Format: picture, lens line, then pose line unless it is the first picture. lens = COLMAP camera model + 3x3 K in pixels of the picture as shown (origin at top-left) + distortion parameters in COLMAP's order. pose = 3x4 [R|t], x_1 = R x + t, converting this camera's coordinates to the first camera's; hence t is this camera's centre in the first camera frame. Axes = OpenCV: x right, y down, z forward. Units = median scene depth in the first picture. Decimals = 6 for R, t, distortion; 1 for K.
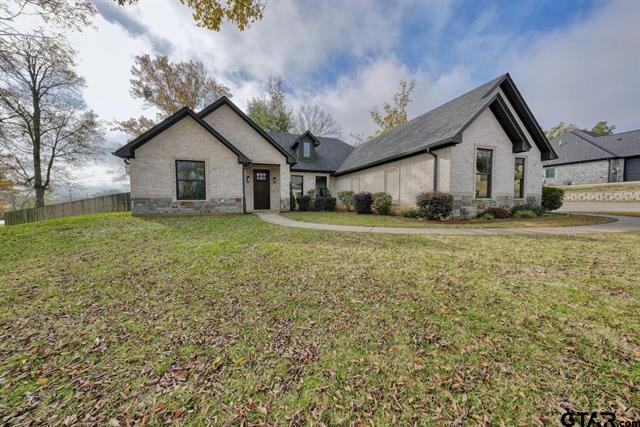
lens RADIAL K [[215.4, 0, 320.0], [0, 215.4, 213.5], [0, 0, 1]] dist [-0.005800, 0.000309]
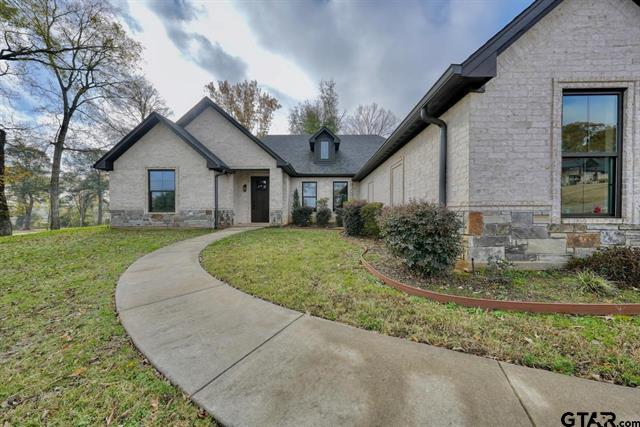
lens RADIAL K [[215.4, 0, 320.0], [0, 215.4, 213.5], [0, 0, 1]] dist [-0.005800, 0.000309]
pose [[0.935076, 0.011978, -0.354244, 0.287130], [-0.024810, 0.999189, -0.031703, -0.036394], [0.353578, 0.038433, 0.934615, 0.307156]]
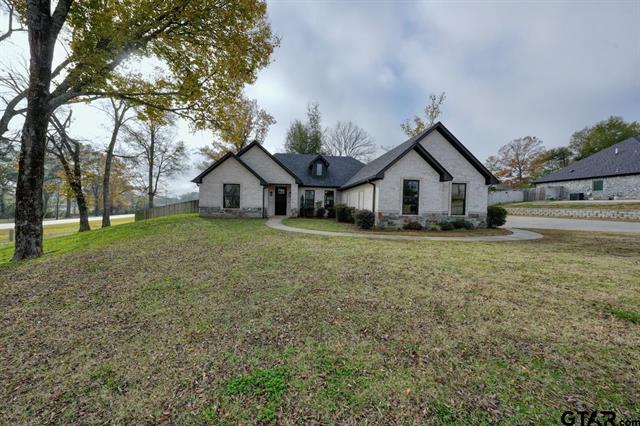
lens RADIAL K [[215.4, 0, 320.0], [0, 215.4, 213.0], [0, 0, 1]] dist [-0.005800, 0.000309]
pose [[0.971657, 0.035775, -0.233671, 0.333549], [-0.040585, 0.999051, -0.015809, -0.023819], [0.232883, 0.024845, 0.972187, -0.321287]]
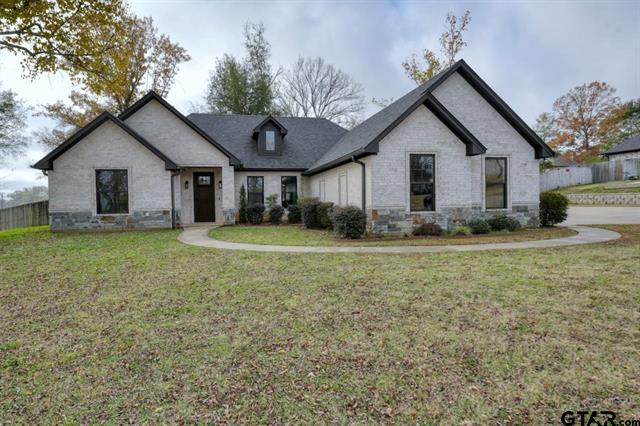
lens RADIAL K [[369.2, 0, 320.0], [0, 369.2, 213.0], [0, 0, 1]] dist [0.000861, -0.000362]
pose [[0.993313, -0.007914, -0.115184, 0.337381], [0.005509, 0.999760, -0.021186, -0.023445], [0.115324, 0.020410, 0.993118, -0.326460]]
